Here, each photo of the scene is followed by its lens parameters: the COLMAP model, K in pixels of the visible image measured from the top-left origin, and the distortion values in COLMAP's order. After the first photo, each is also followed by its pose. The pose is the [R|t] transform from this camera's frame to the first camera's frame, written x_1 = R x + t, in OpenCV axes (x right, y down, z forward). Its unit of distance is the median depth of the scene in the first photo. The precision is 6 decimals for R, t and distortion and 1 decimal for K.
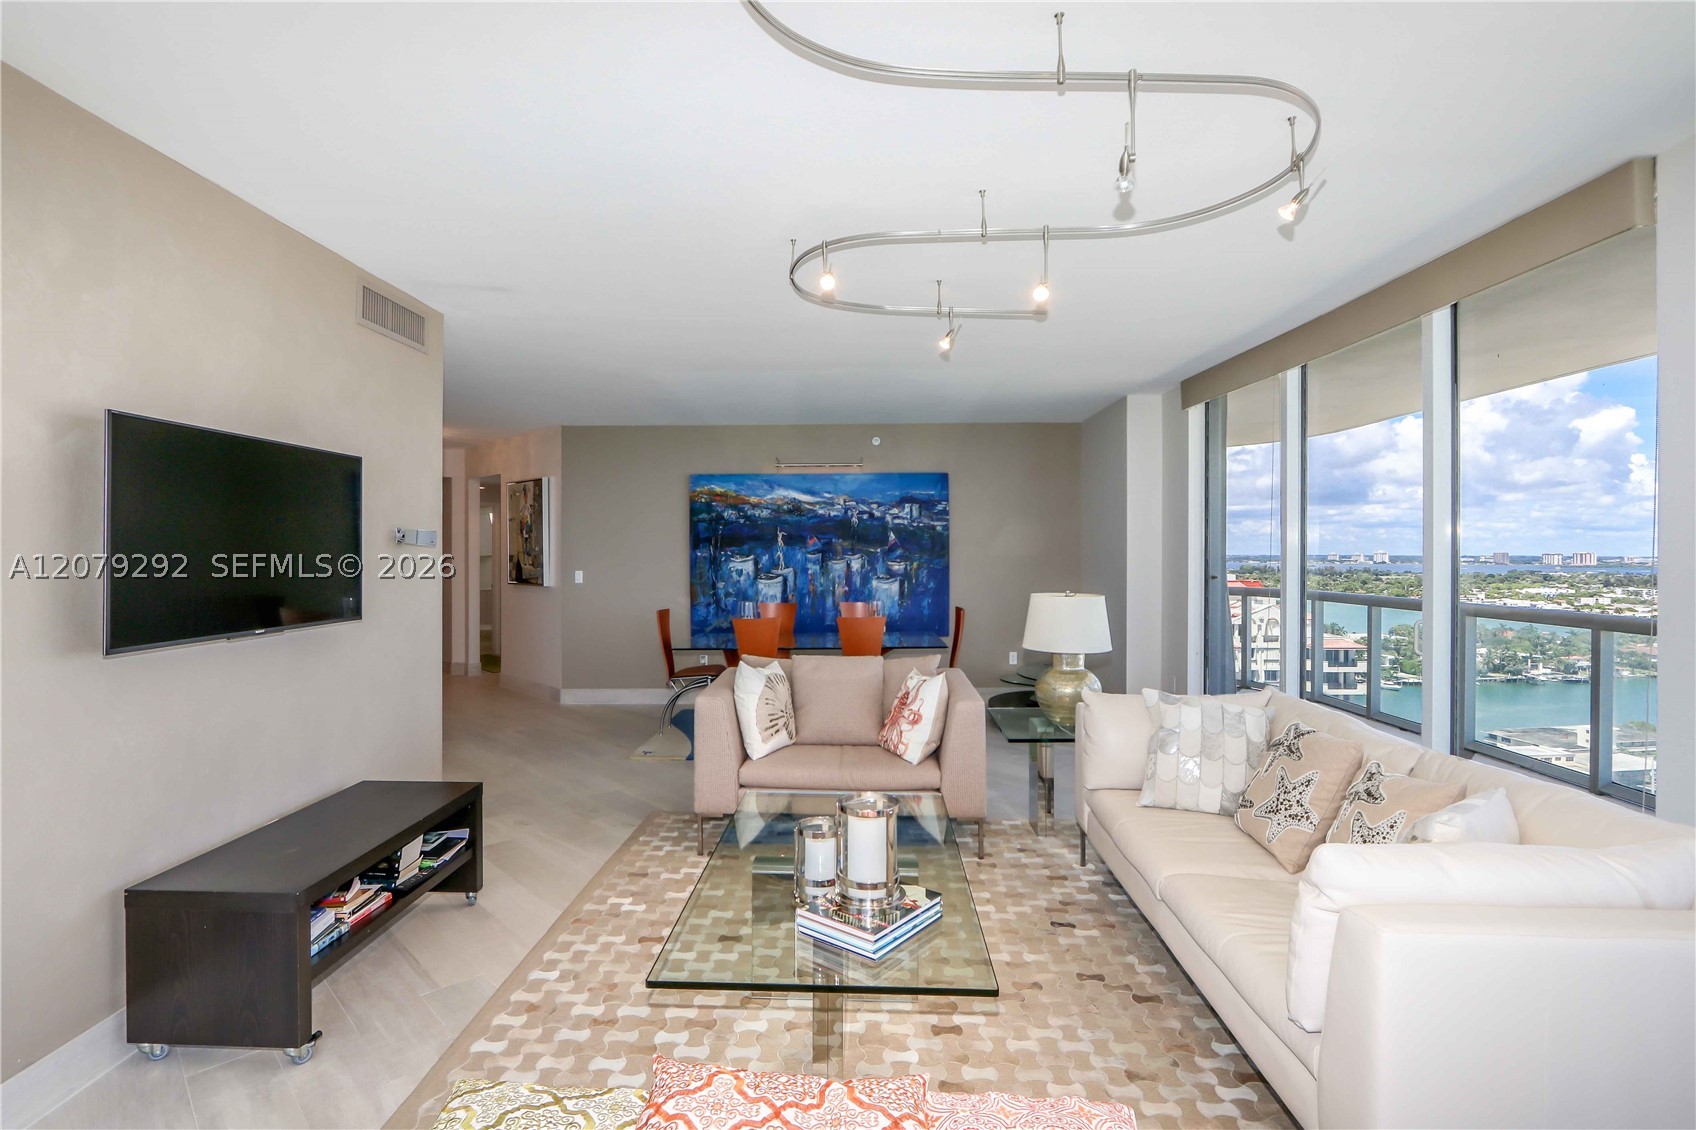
lens RADIAL K [[830.3, 0, 830.0], [0, 830.3, 550.1], [0, 0, 1]] dist [-0.016728, 0.000650]
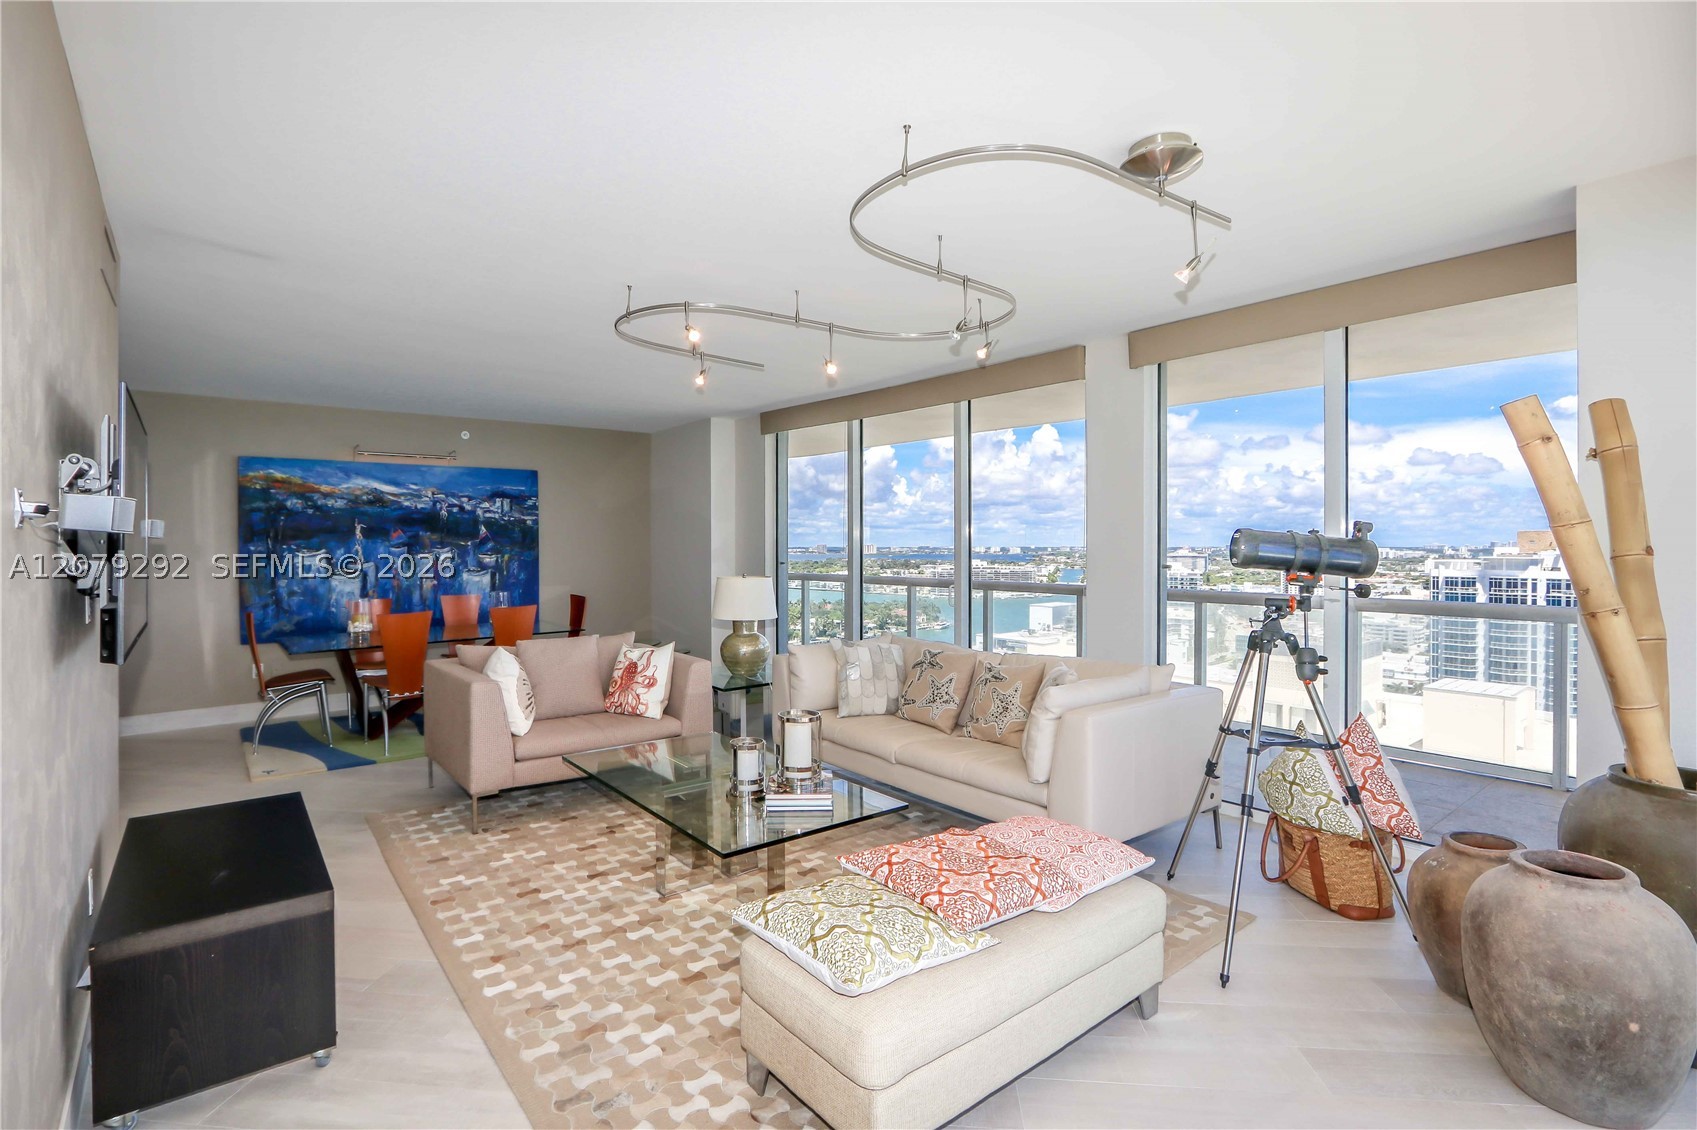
lens RADIAL K [[811.7, 0, 834.0], [0, 811.7, 539.2], [0, 0, 1]] dist [-0.007782, 0.000119]
pose [[0.767536, 0.000342, 0.641005, -0.233068], [0.002574, 0.999990, -0.003614, -0.000255], [-0.641000, 0.004424, 0.767528, -0.040464]]
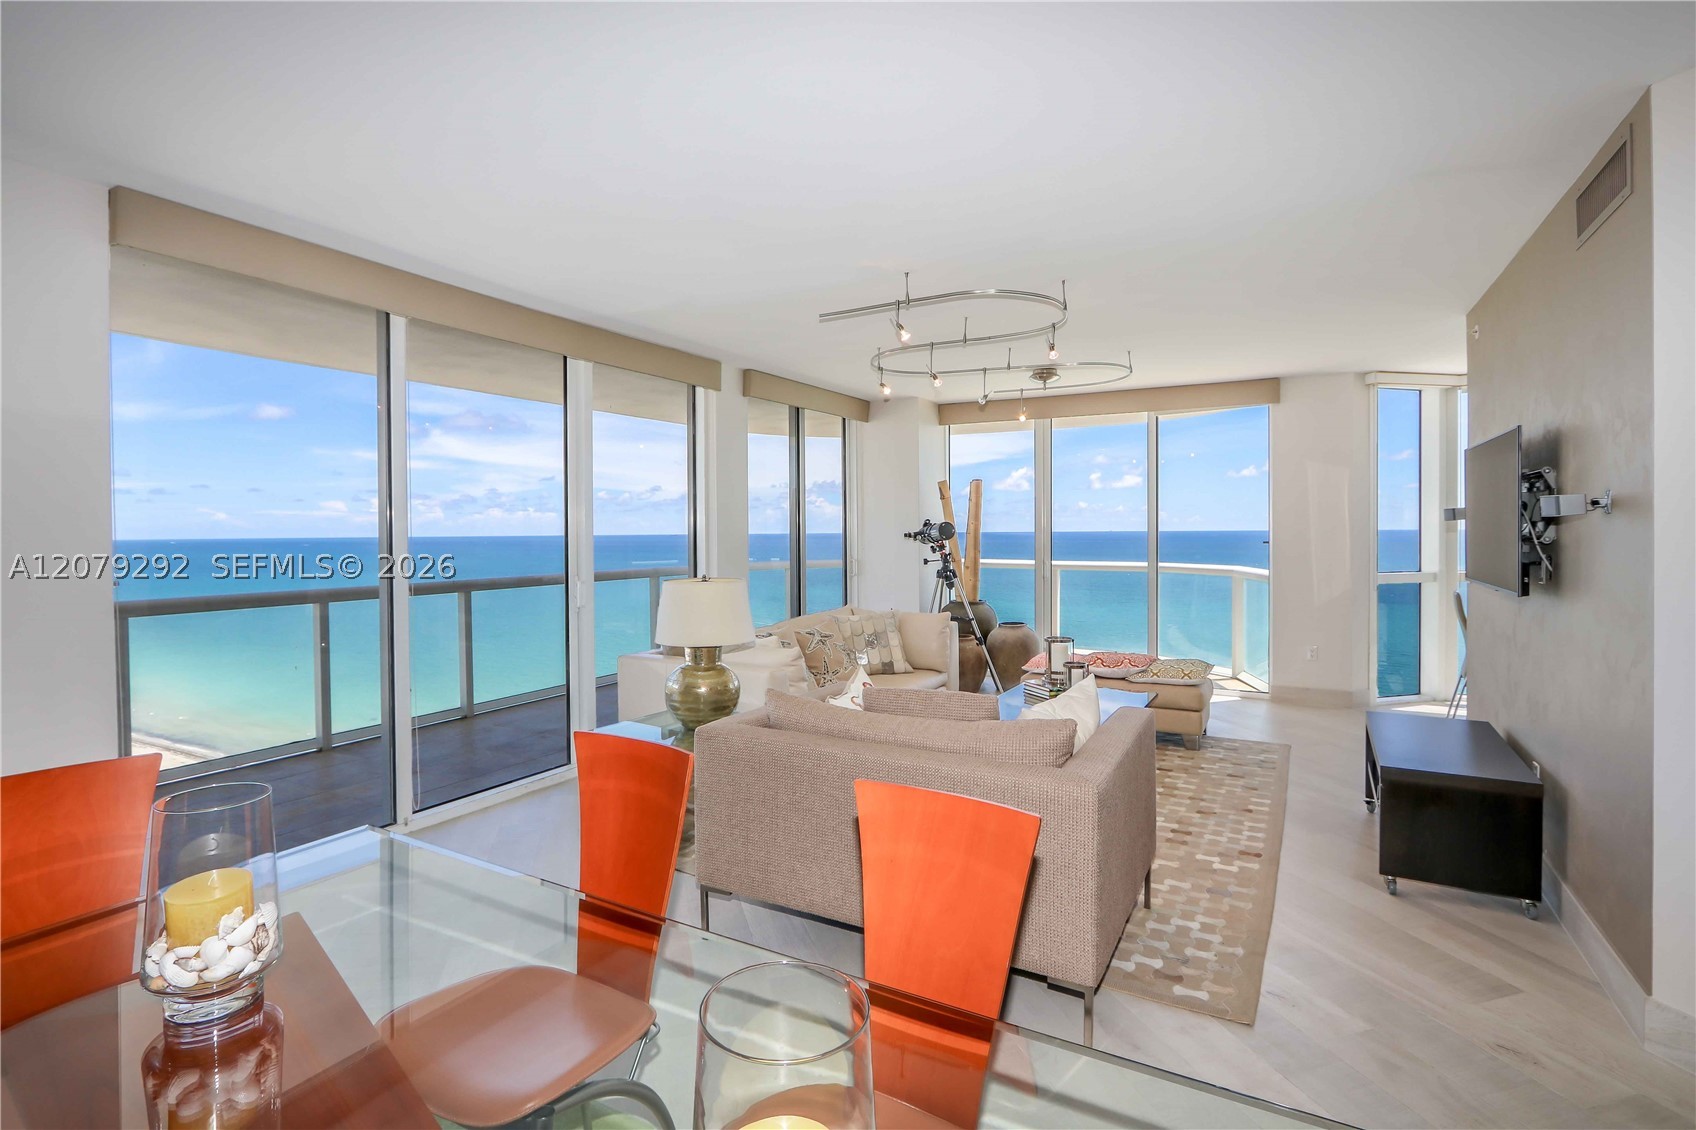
lens RADIAL K [[830.3, 0, 830.0], [0, 830.3, 550.1], [0, 0, 1]] dist [-0.016728, 0.000650]
pose [[-0.883304, -0.005967, 0.468763, -0.129038], [0.006224, 0.999682, 0.024454, 0.001189], [-0.468760, 0.024518, -0.882985, 0.918087]]
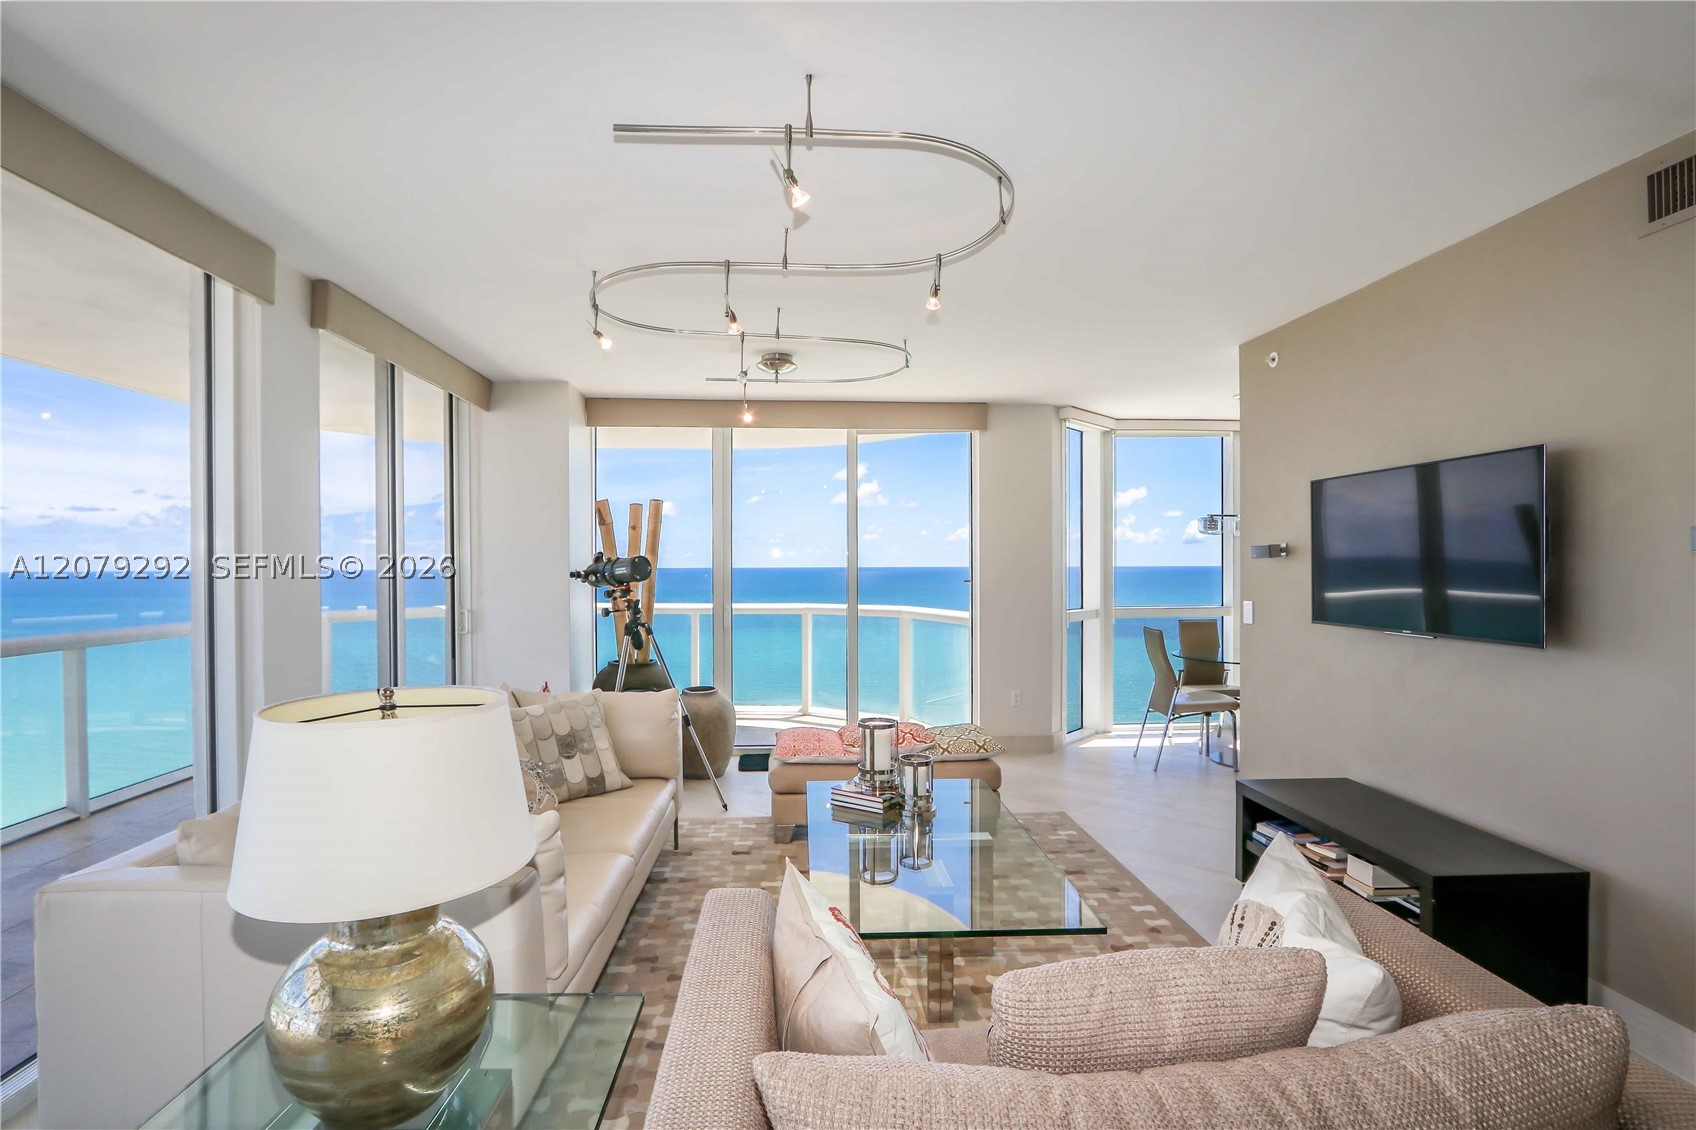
lens RADIAL K [[815.9, 0, 832.2], [0, 815.9, 575.0], [0, 0, 1]] dist [-0.005697, 0.000795]
pose [[-0.995937, 0.005039, -0.089909, 0.076037], [0.003784, 0.999893, 0.014116, -0.000022], [0.089971, 0.013718, -0.995850, 0.714894]]
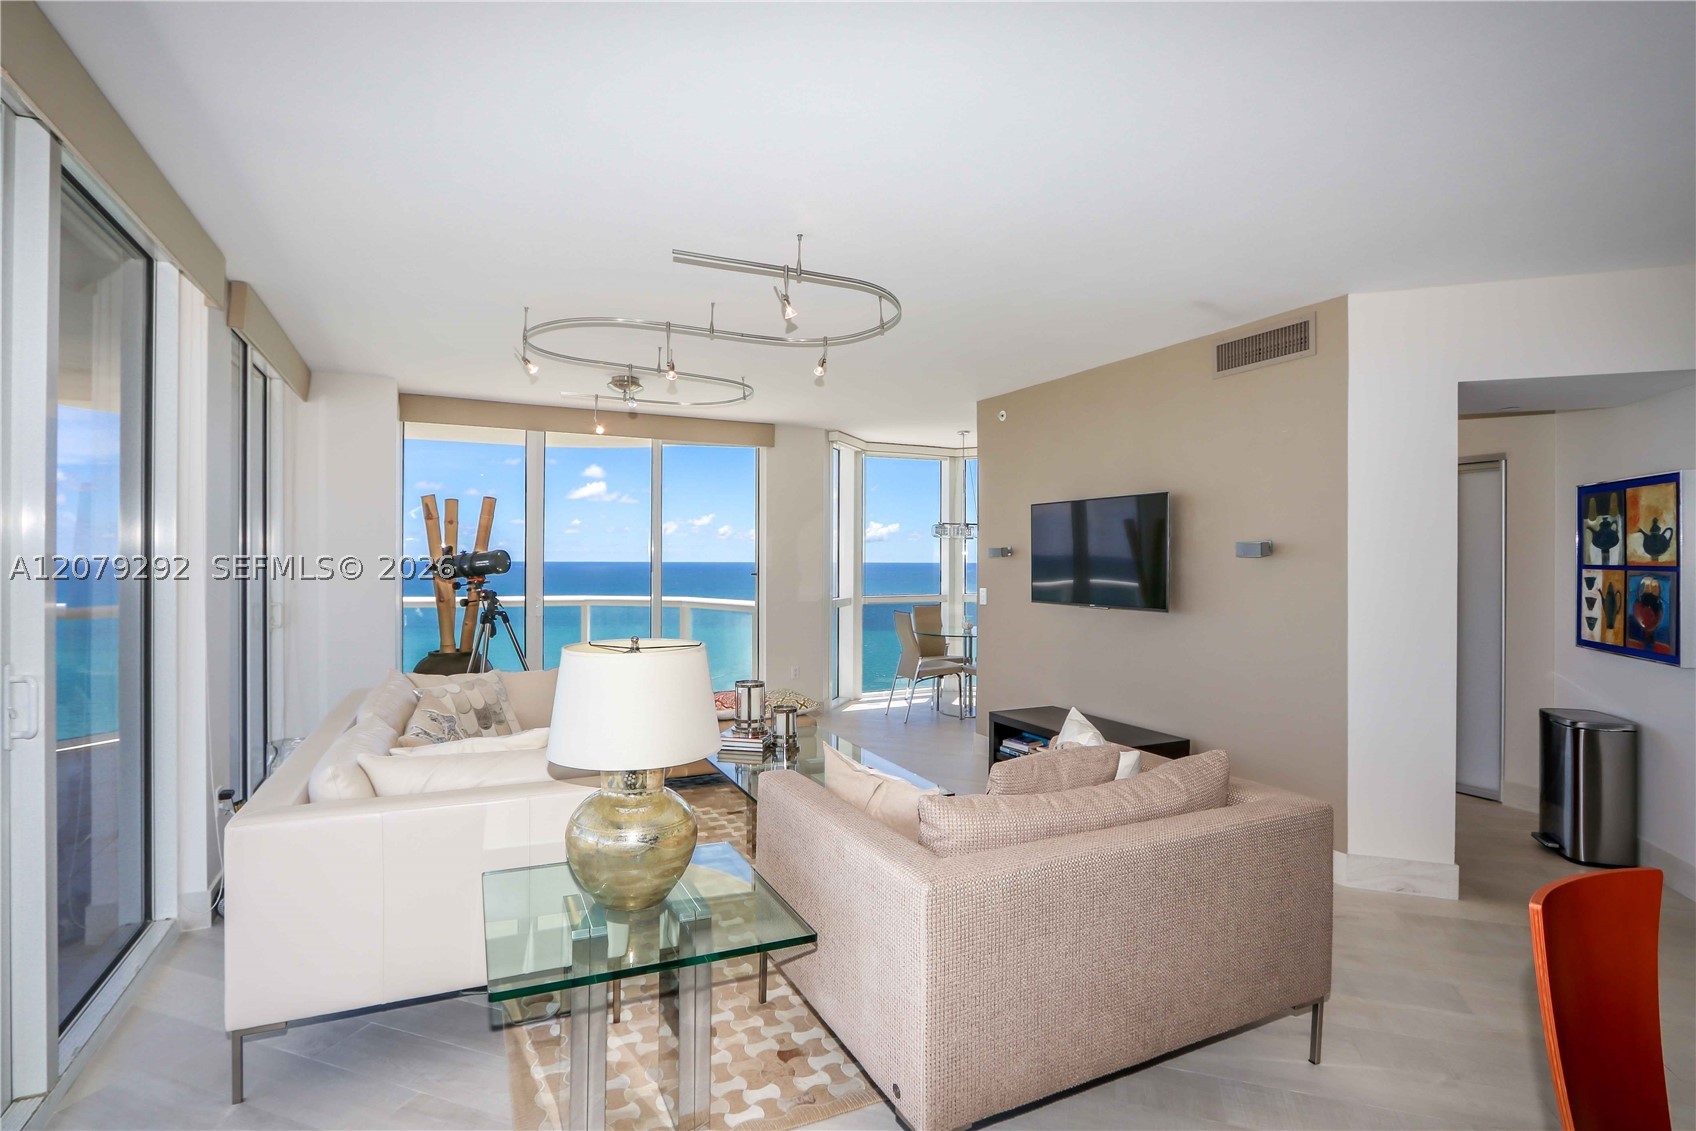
lens RADIAL K [[815.9, 0, 832.2], [0, 815.9, 575.5], [0, 0, 1]] dist [-0.005697, 0.000795]
pose [[-0.892524, 0.005456, -0.450967, 0.216094], [-0.004081, 0.999788, 0.020173, -0.000314], [0.450981, 0.019845, -0.892313, 0.807623]]
